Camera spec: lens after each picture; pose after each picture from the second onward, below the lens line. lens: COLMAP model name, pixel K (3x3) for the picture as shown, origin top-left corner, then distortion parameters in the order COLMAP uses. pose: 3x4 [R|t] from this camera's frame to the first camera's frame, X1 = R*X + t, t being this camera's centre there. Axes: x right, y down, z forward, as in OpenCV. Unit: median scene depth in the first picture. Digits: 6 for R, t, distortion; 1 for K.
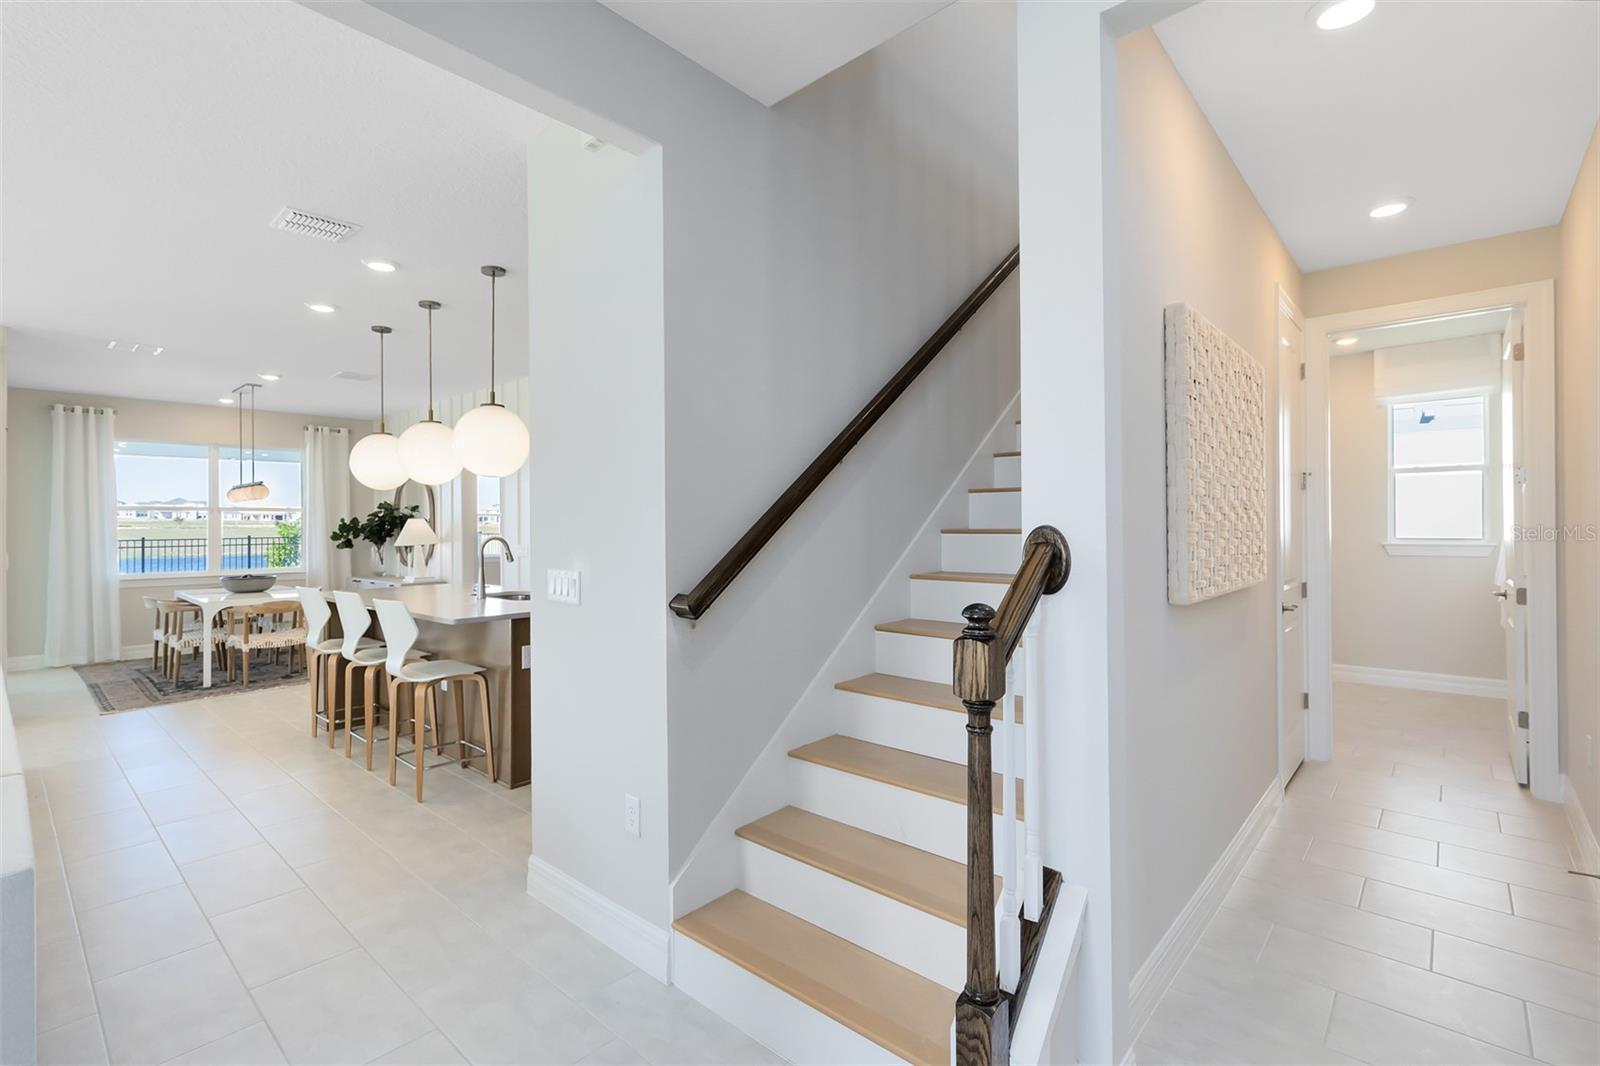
lens RADIAL K [[738.3, 0, 792.2], [0, 738.3, 519.8], [0, 0, 1]] dist [0.007207, -0.000585]
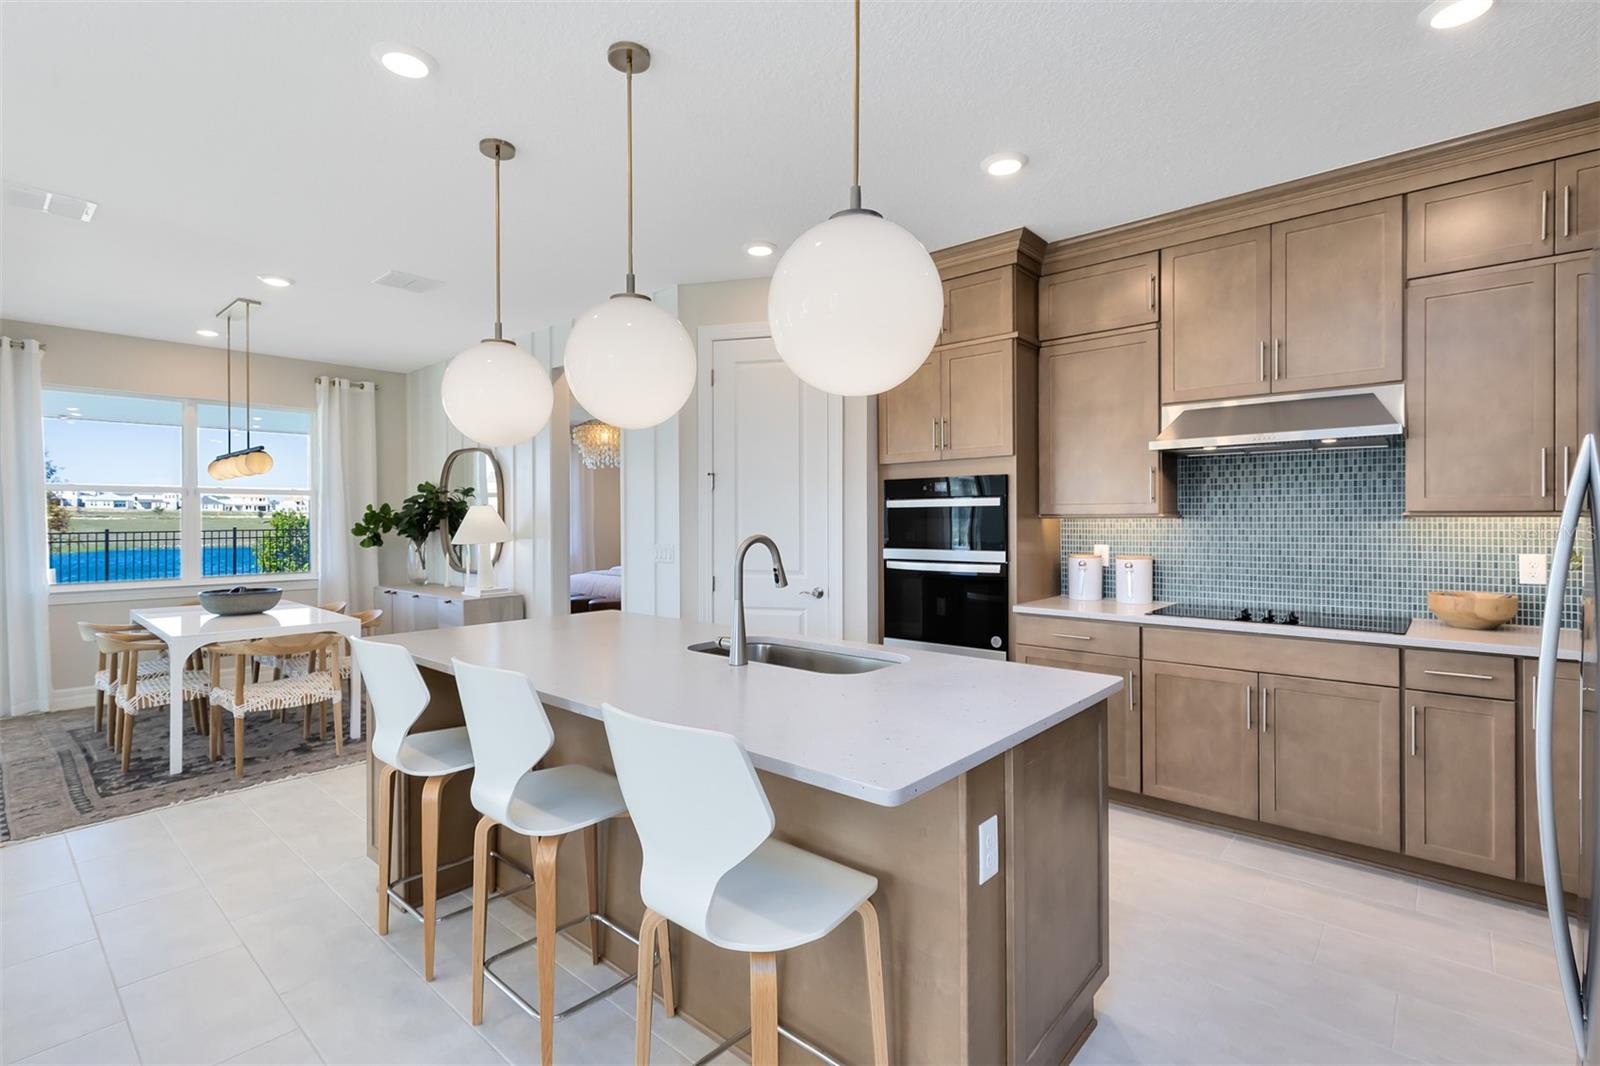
lens RADIAL K [[738.3, 0, 783.6], [0, 738.3, 517.2], [0, 0, 1]] dist [0.007207, -0.000585]
pose [[0.999956, 0.004038, 0.008516, -0.248848], [-0.004086, 0.999976, 0.005631, 0.005094], [-0.008494, -0.005666, 0.999948, 0.326214]]
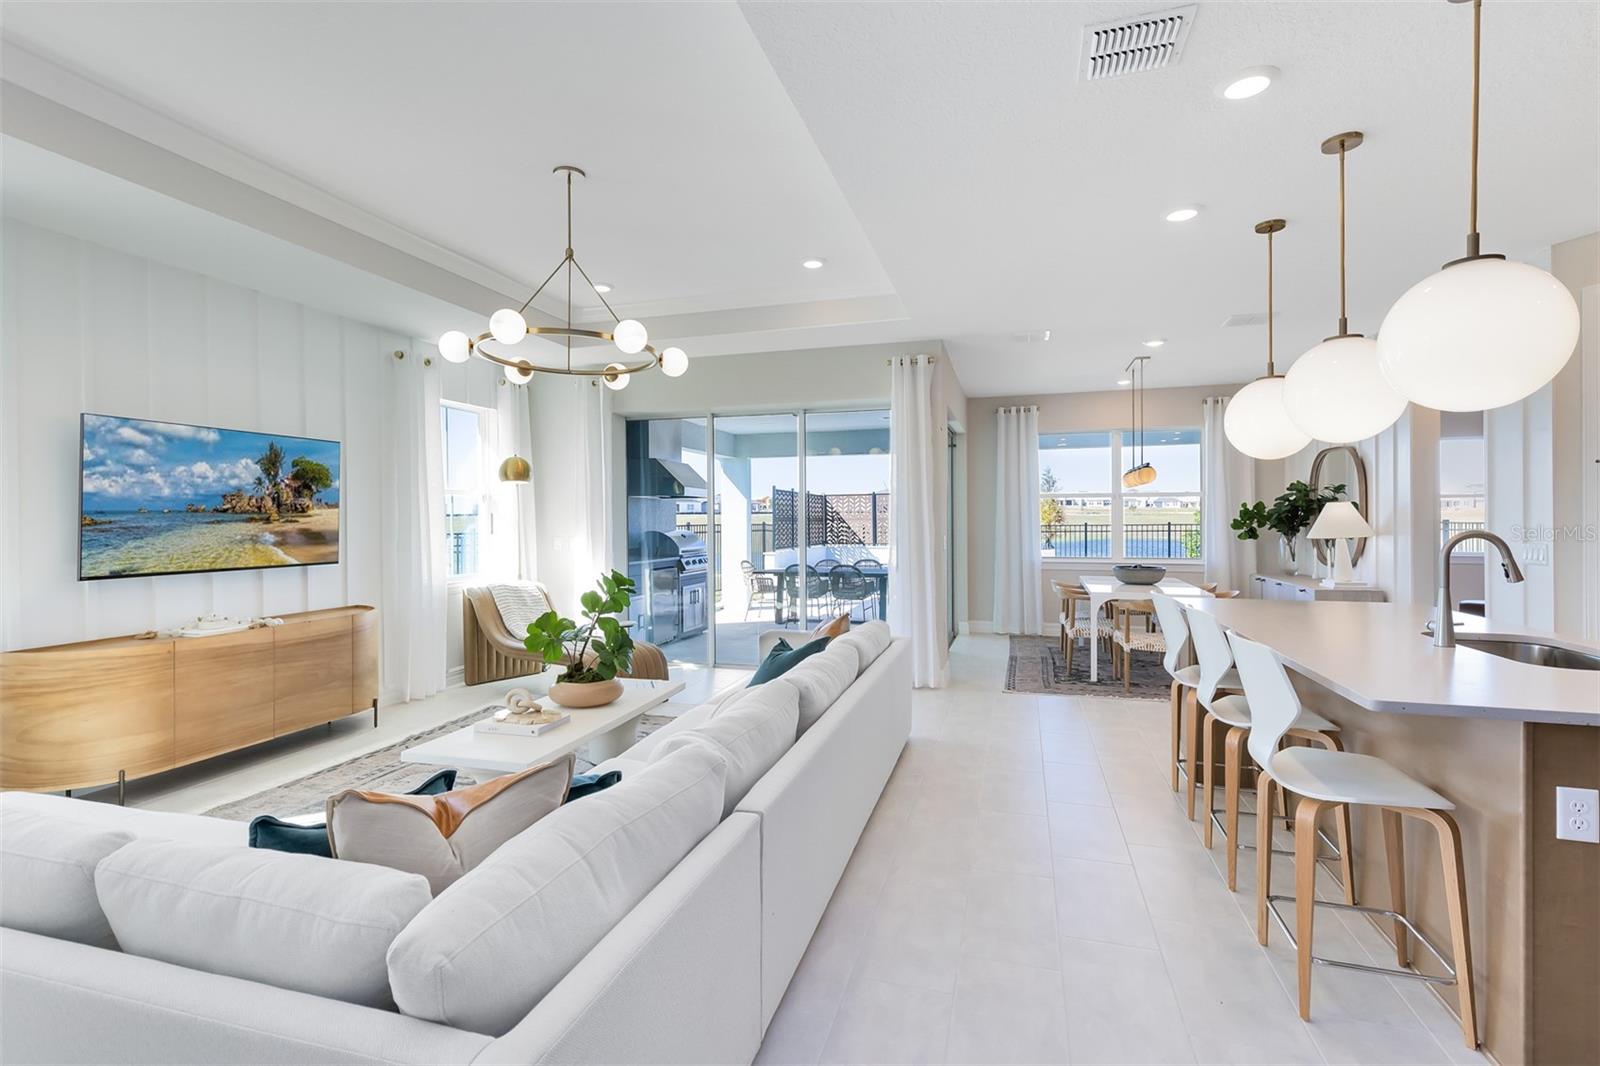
lens RADIAL K [[738.3, 0, 801.3], [0, 738.3, 520.9], [0, 0, 1]] dist [0.007207, -0.000585]
pose [[0.438965, 0.008975, -0.898460, -0.088263], [0.008640, 0.999862, 0.014210, 0.002236], [0.898463, -0.014000, 0.438826, 0.214476]]
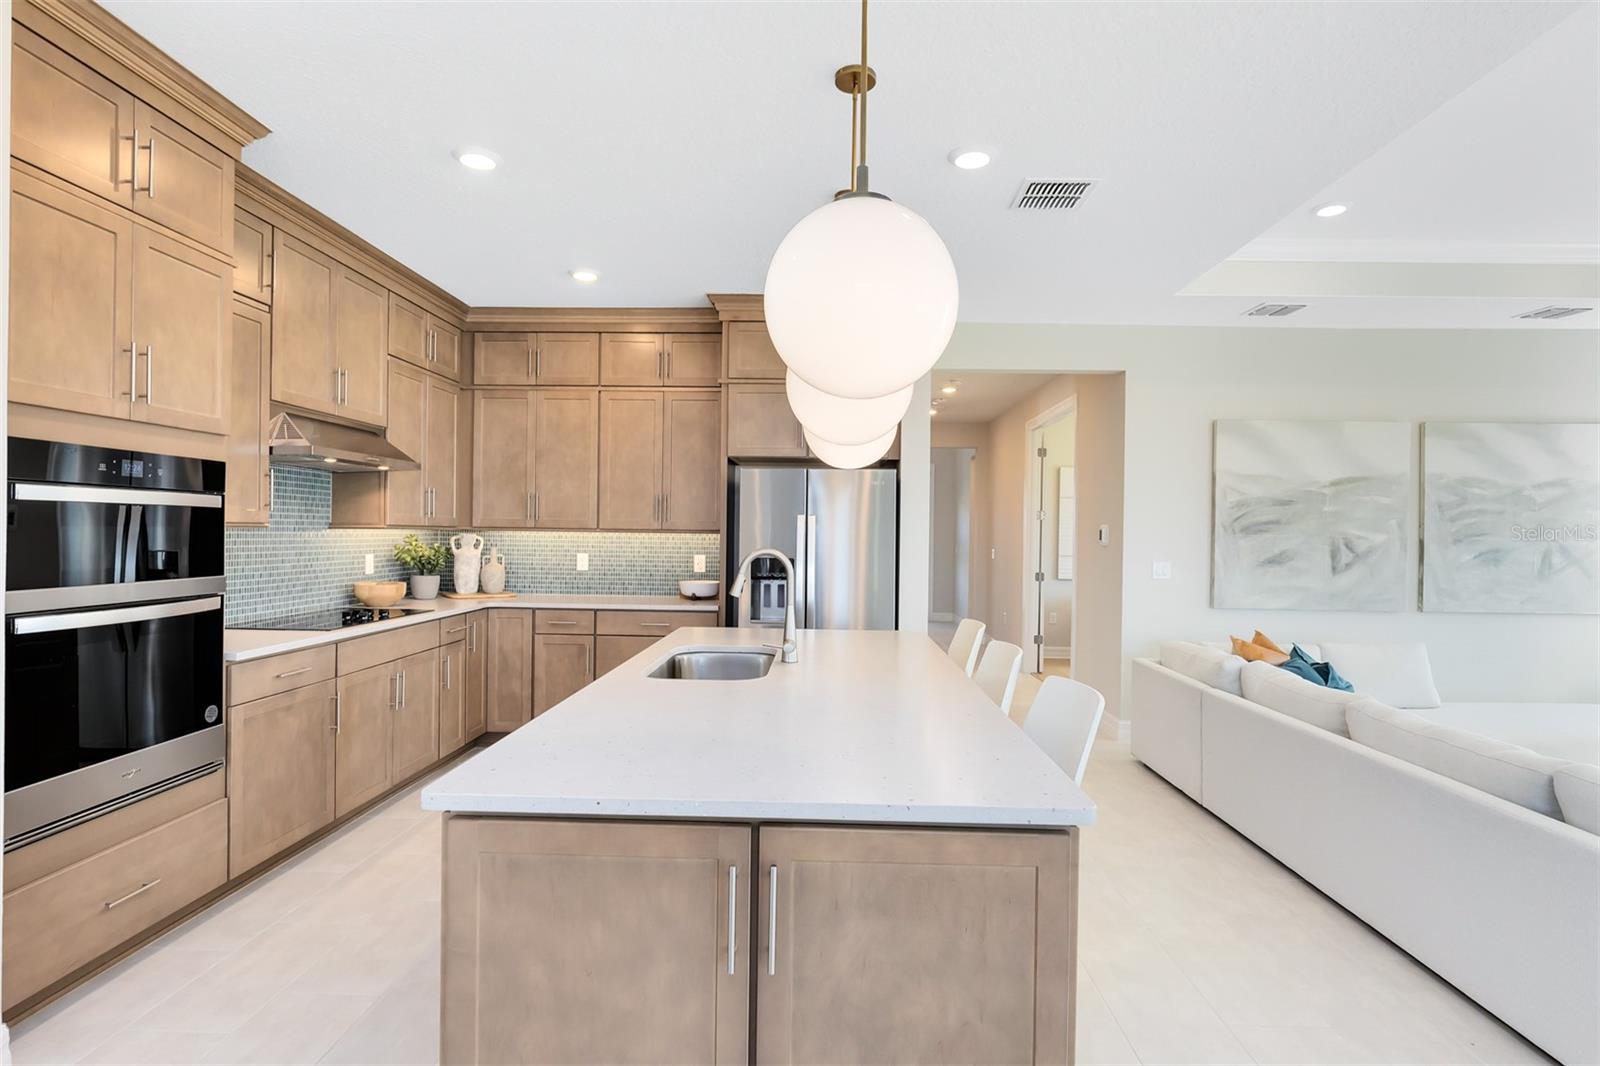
lens RADIAL K [[816.4, 0, 800.9], [0, 816.4, 536.3], [0, 0, 1]] dist [0.000910, 0.000088]
pose [[-0.655151, -0.001342, 0.755497, -0.367615], [-0.012093, 0.999889, -0.008711, 0.007976], [-0.755401, -0.014843, -0.655094, 0.540077]]
